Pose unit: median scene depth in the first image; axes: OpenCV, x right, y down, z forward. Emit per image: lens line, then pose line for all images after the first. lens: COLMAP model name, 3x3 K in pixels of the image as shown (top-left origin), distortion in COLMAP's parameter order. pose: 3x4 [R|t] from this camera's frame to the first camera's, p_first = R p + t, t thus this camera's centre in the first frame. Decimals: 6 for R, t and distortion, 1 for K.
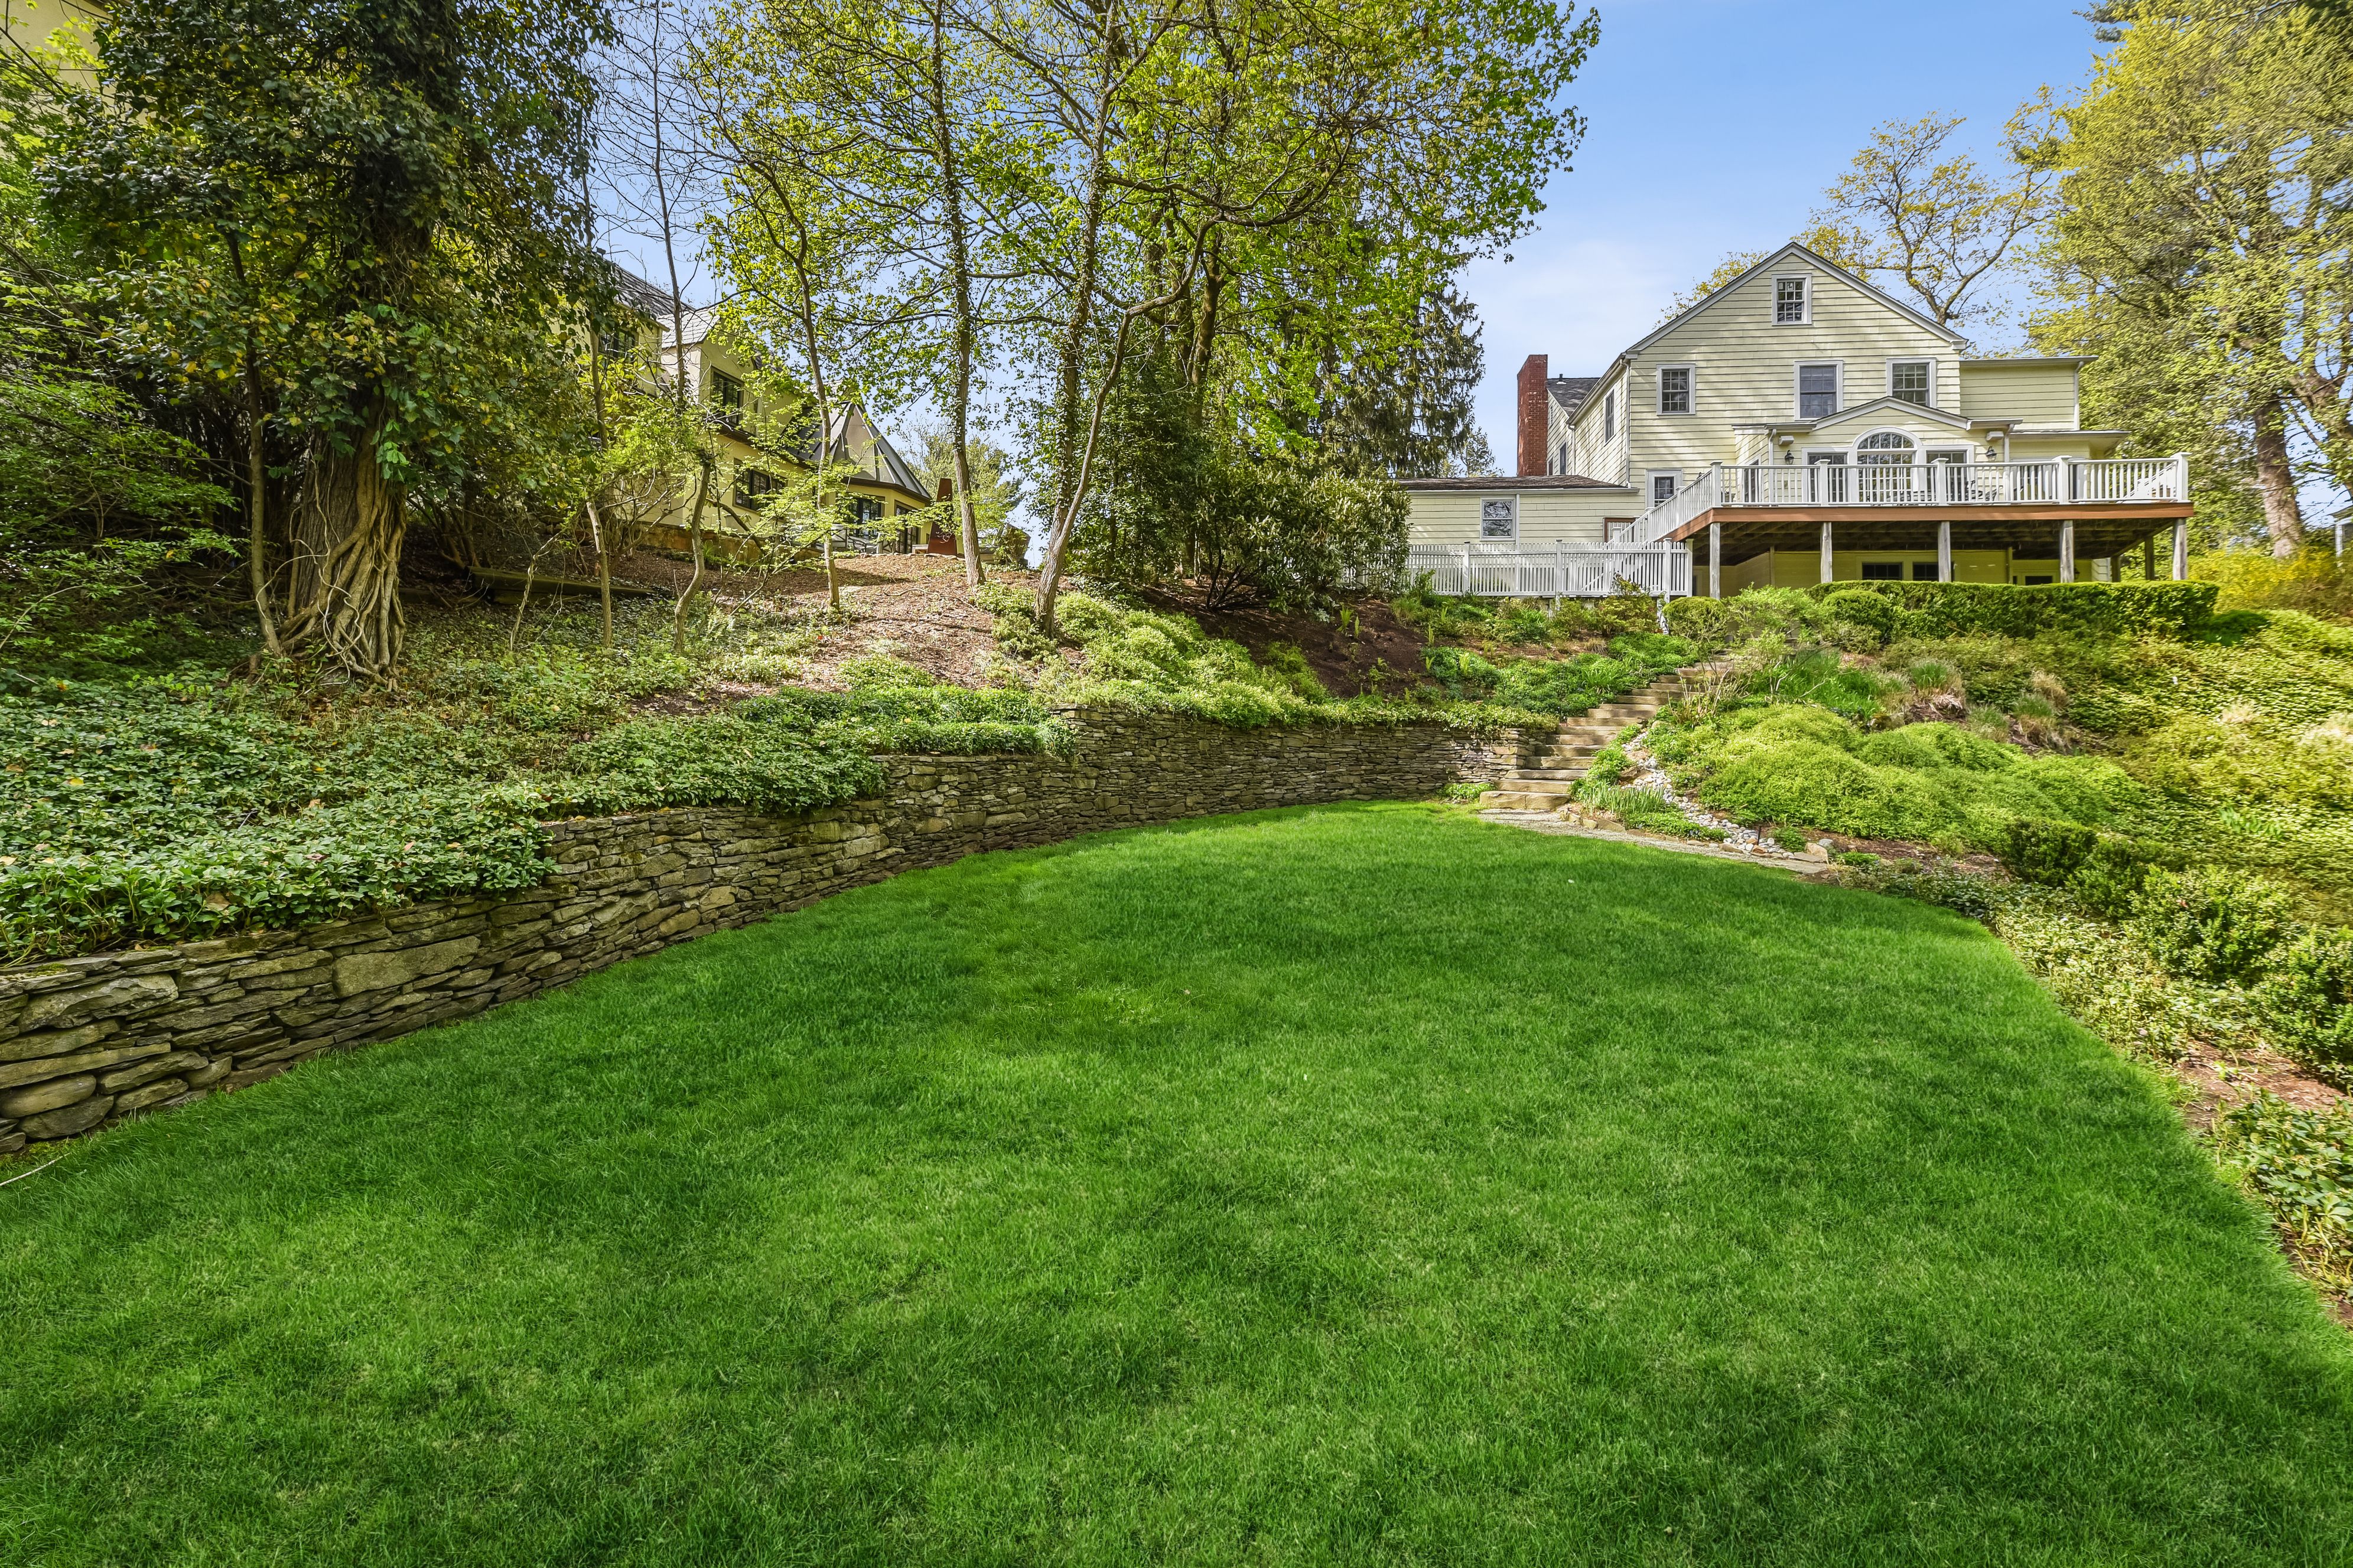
lens RADIAL K [[985.0, 0, 1164.8], [0, 985.0, 709.0], [0, 0, 1]] dist [0.000968, -0.000282]
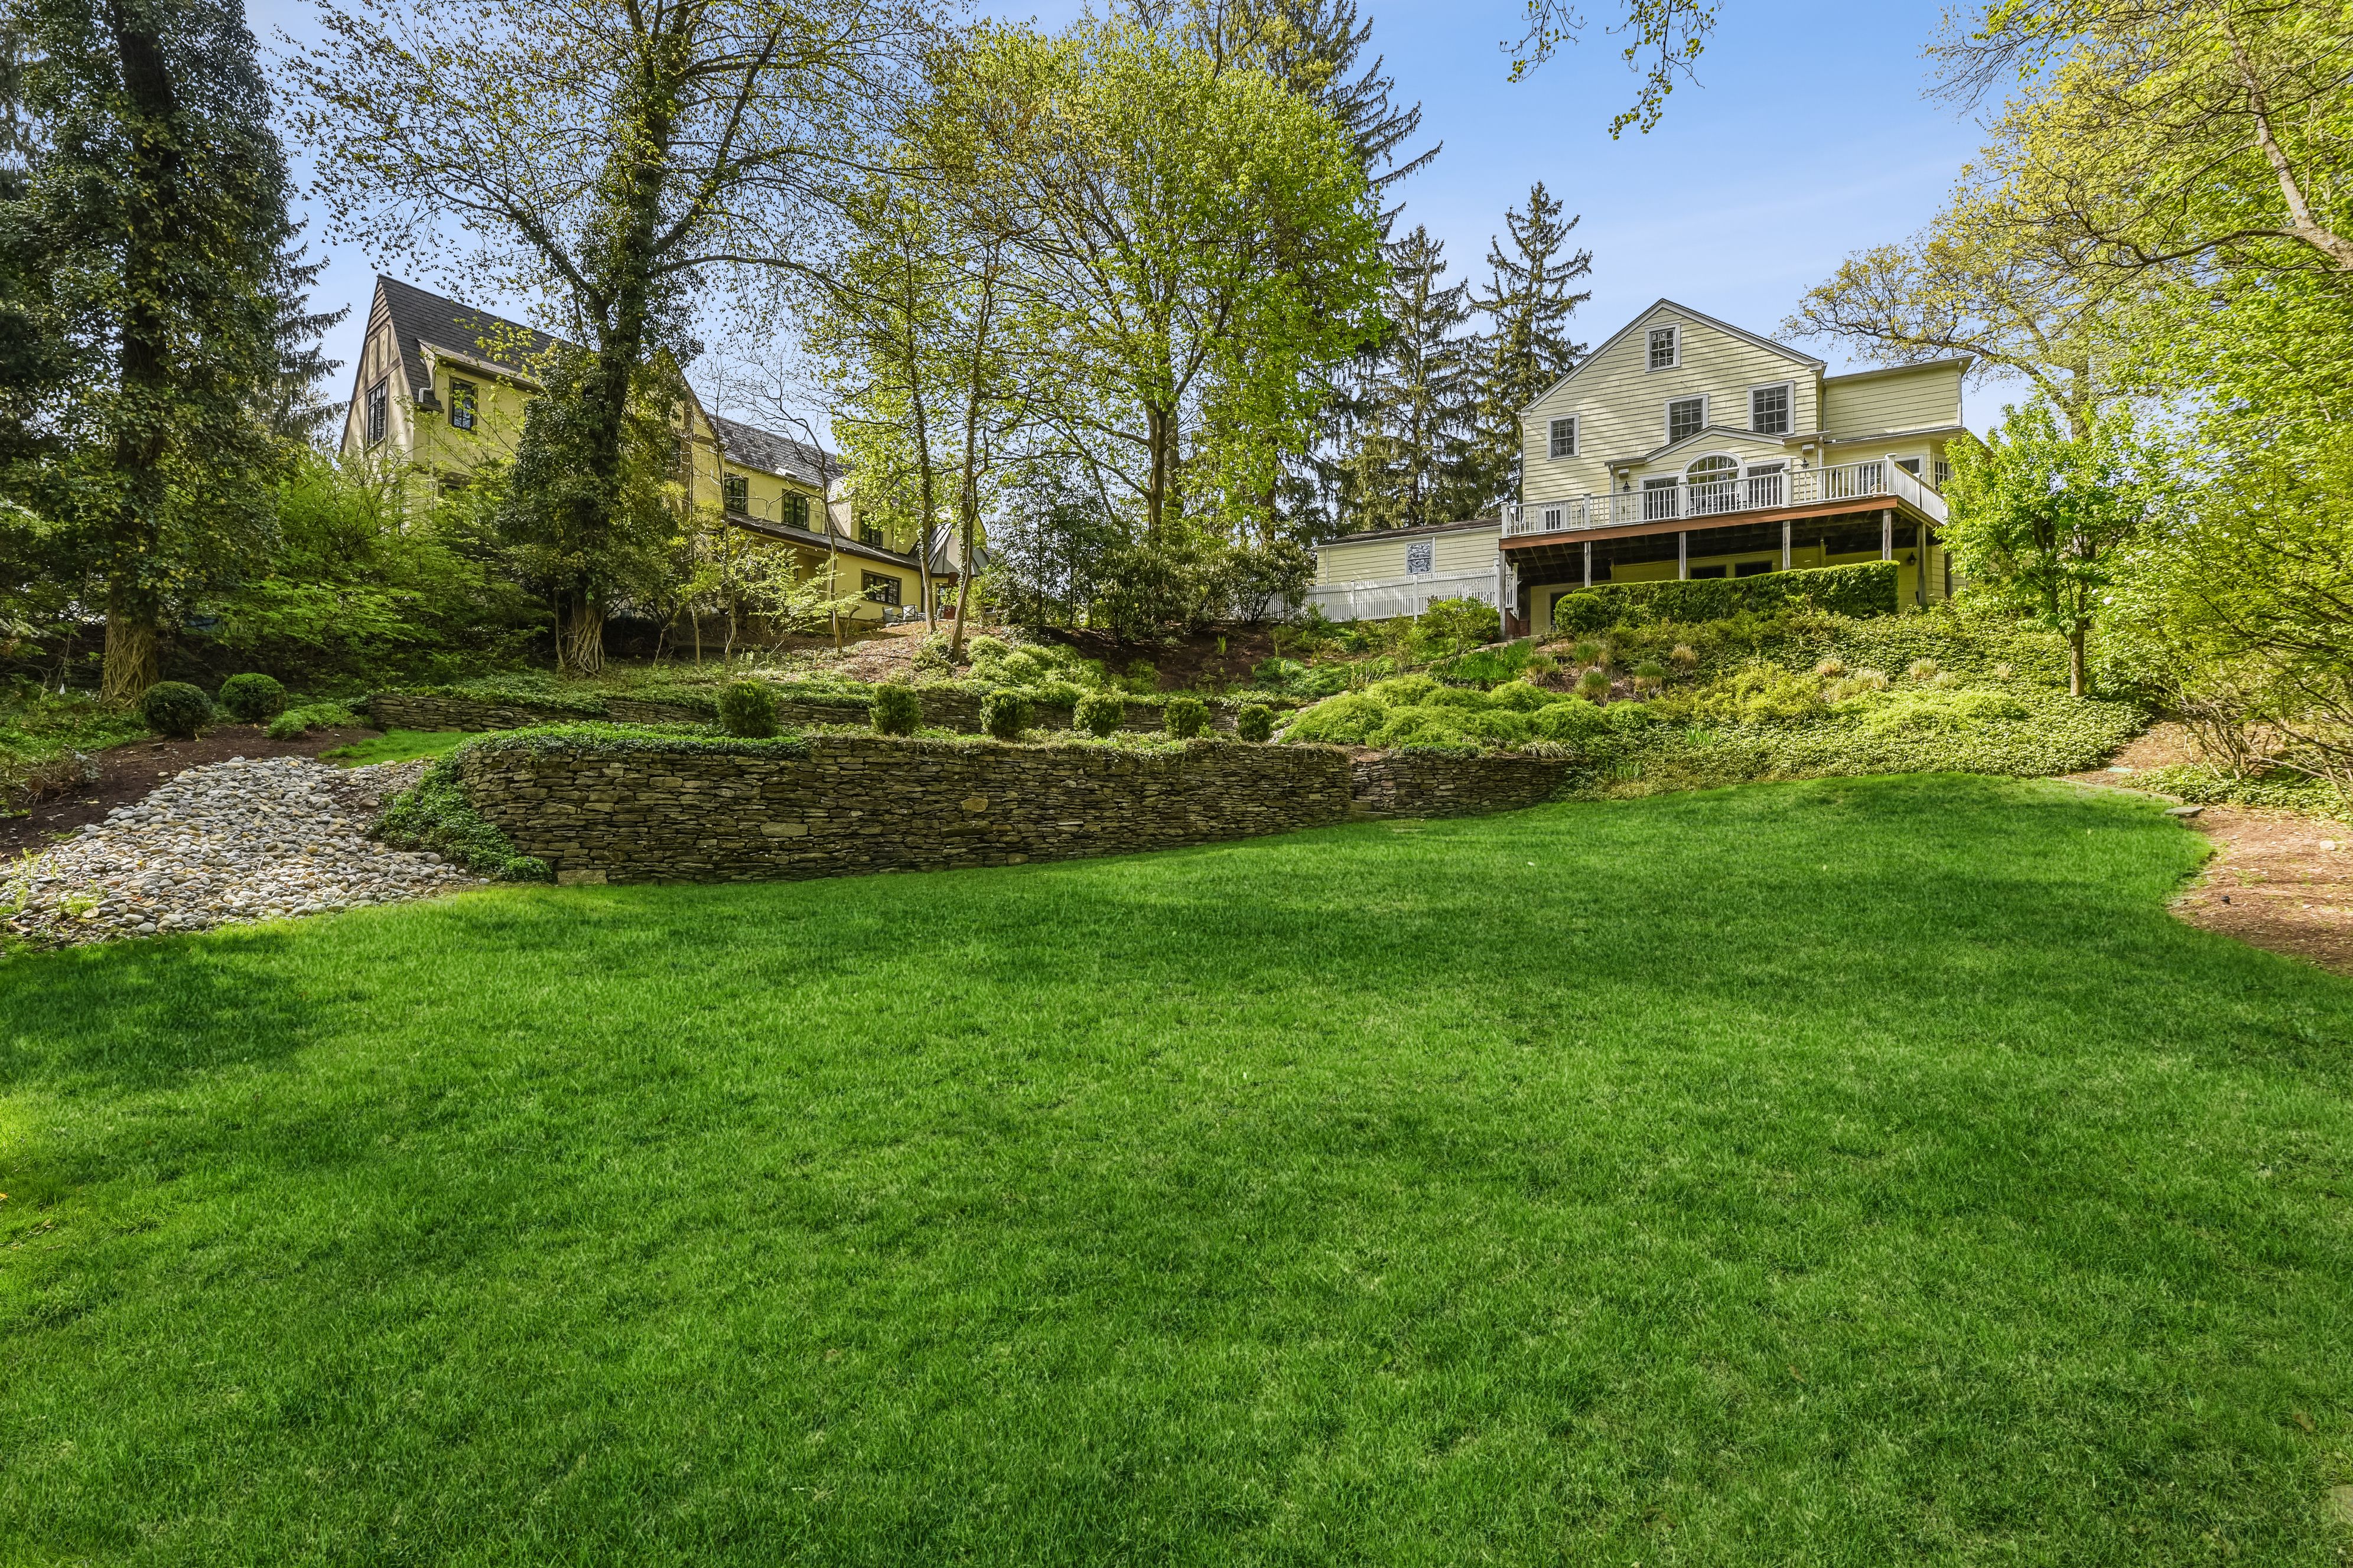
lens RADIAL K [[1045.2, 0, 1176.5], [0, 1045.2, 784.0], [0, 0, 1]] dist [0.000764, -0.003716]
pose [[0.949057, -0.027703, -0.313884, 0.519390], [0.027138, 0.999613, -0.006170, 0.104742], [0.313934, -0.002662, 0.949441, -0.400788]]
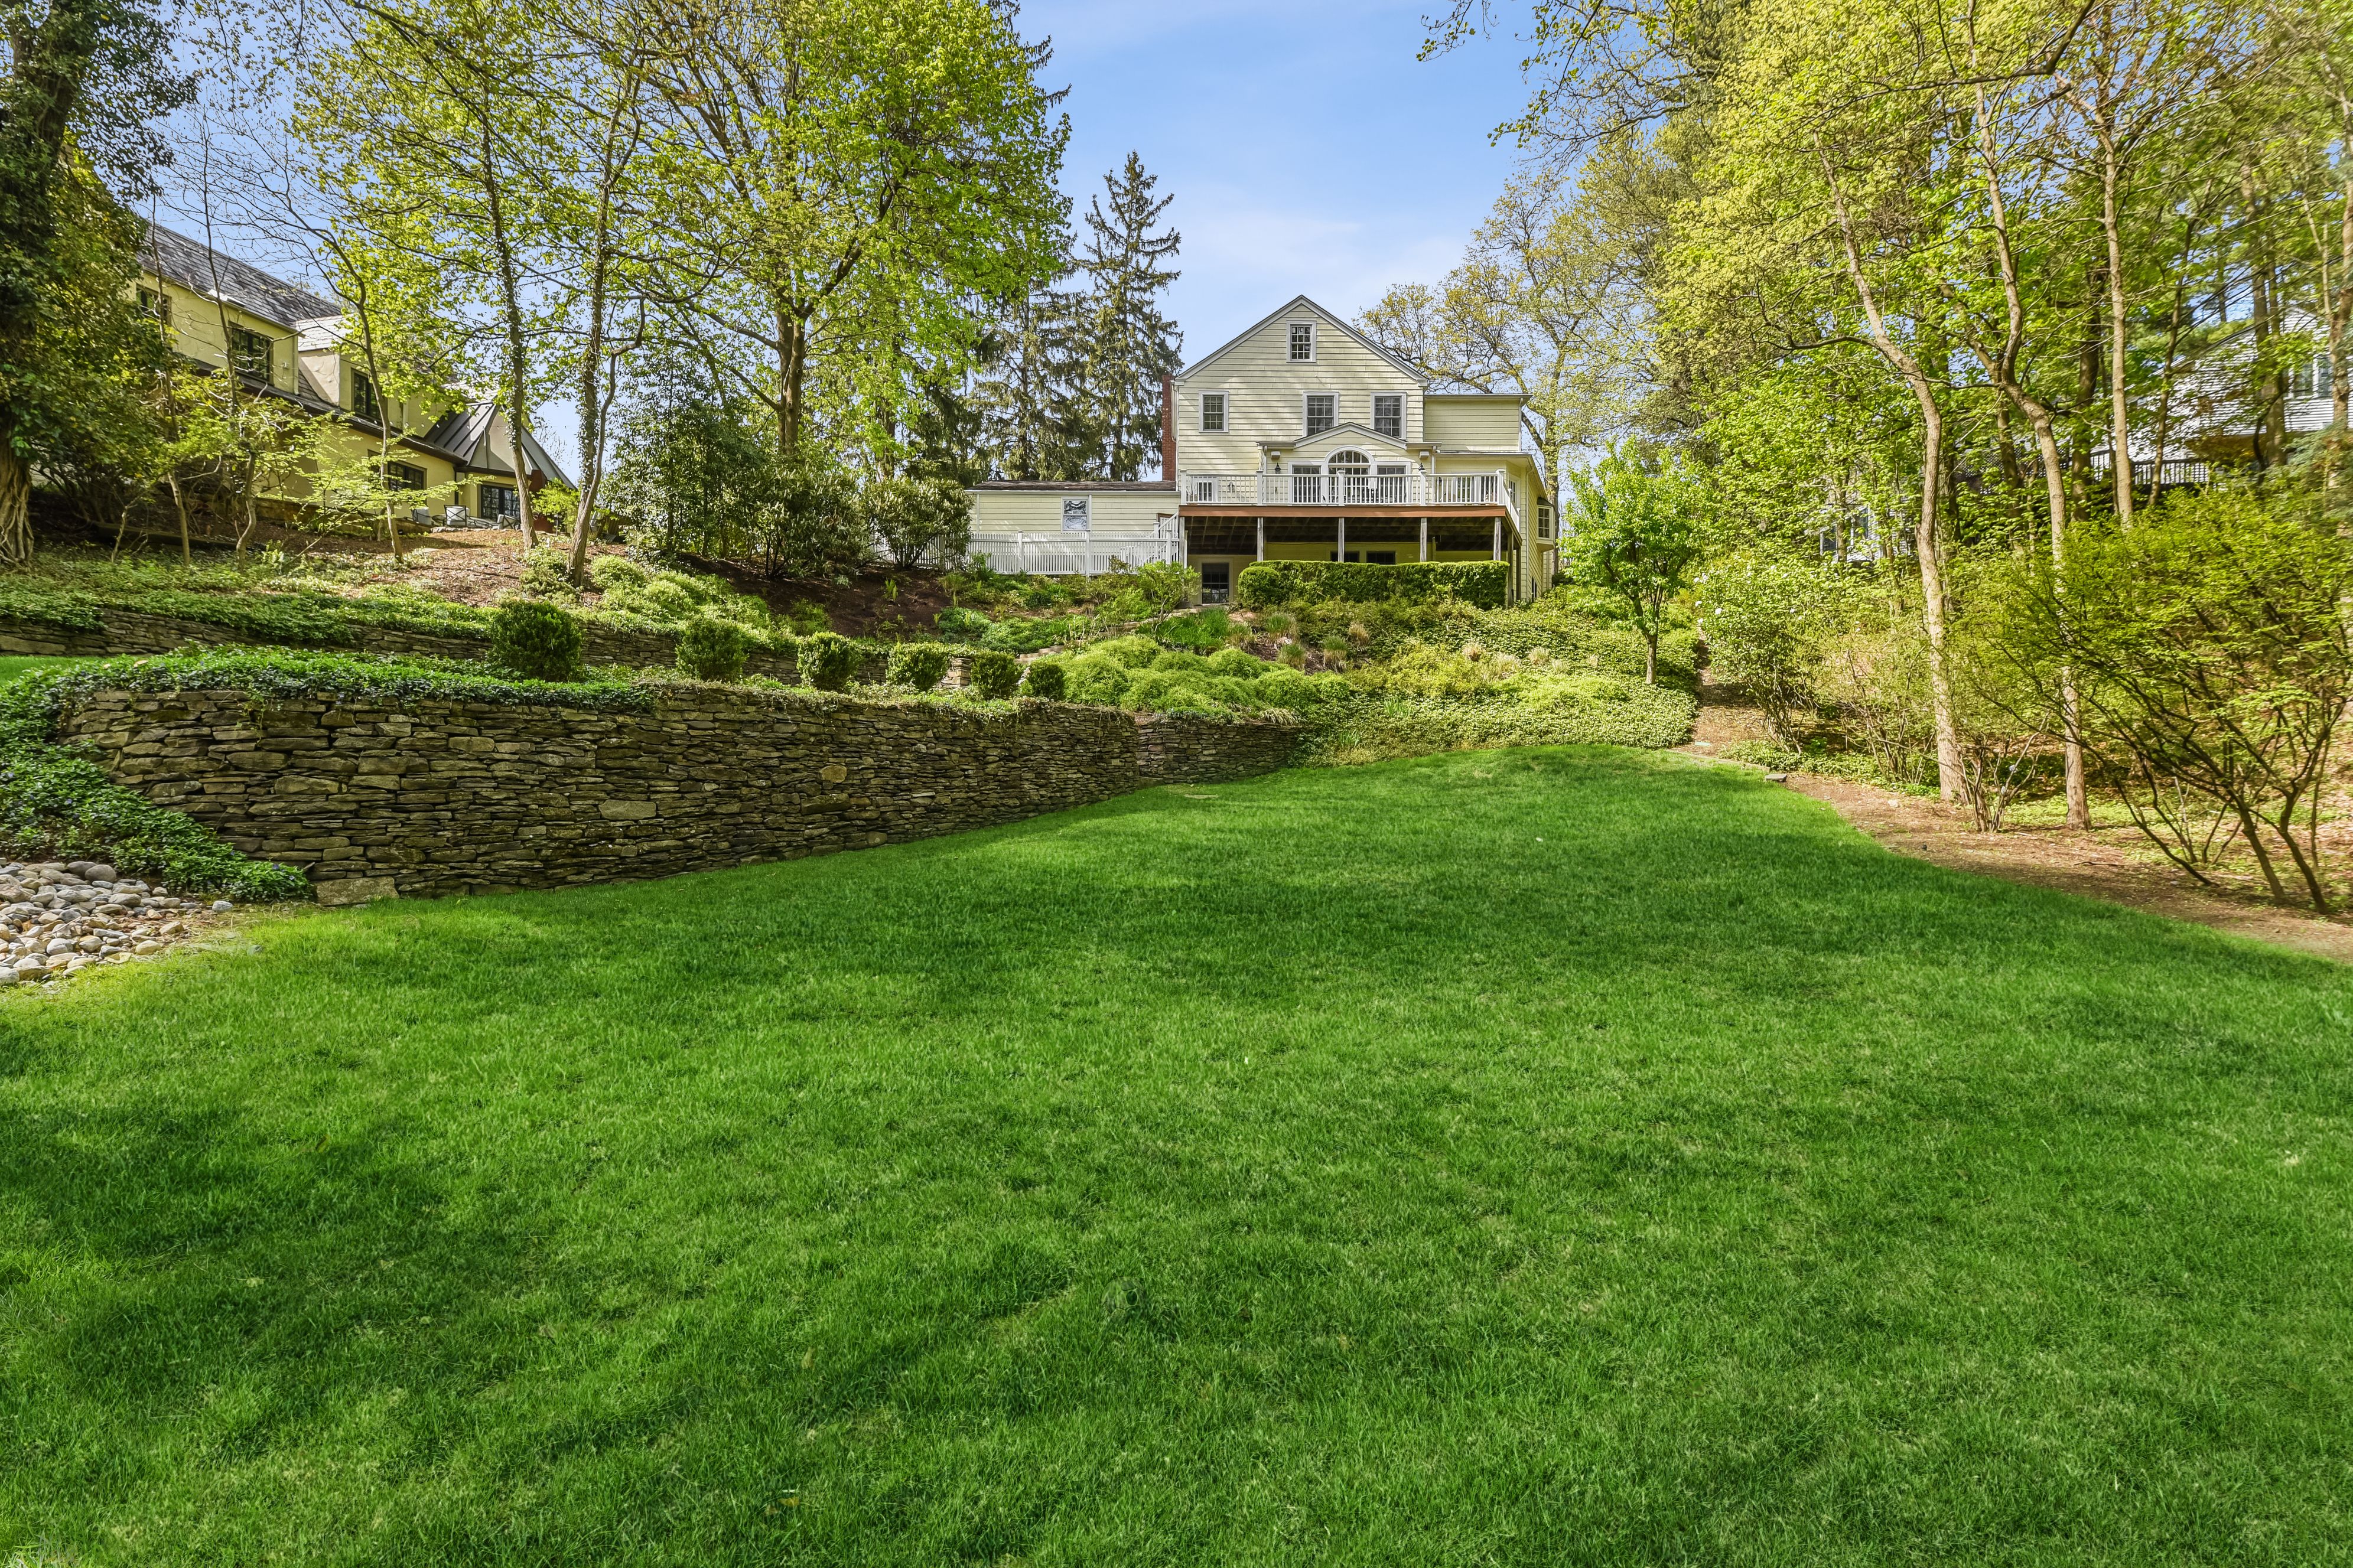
lens RADIAL K [[1064.1, 0, 1174.8], [0, 1064.1, 778.5], [0, 0, 1]] dist [0.001690, 0.000411]
pose [[0.990438, -0.019488, 0.136572, 0.314321], [0.014309, 0.999144, 0.038804, 0.095253], [-0.137212, -0.036479, 0.989870, -0.379652]]
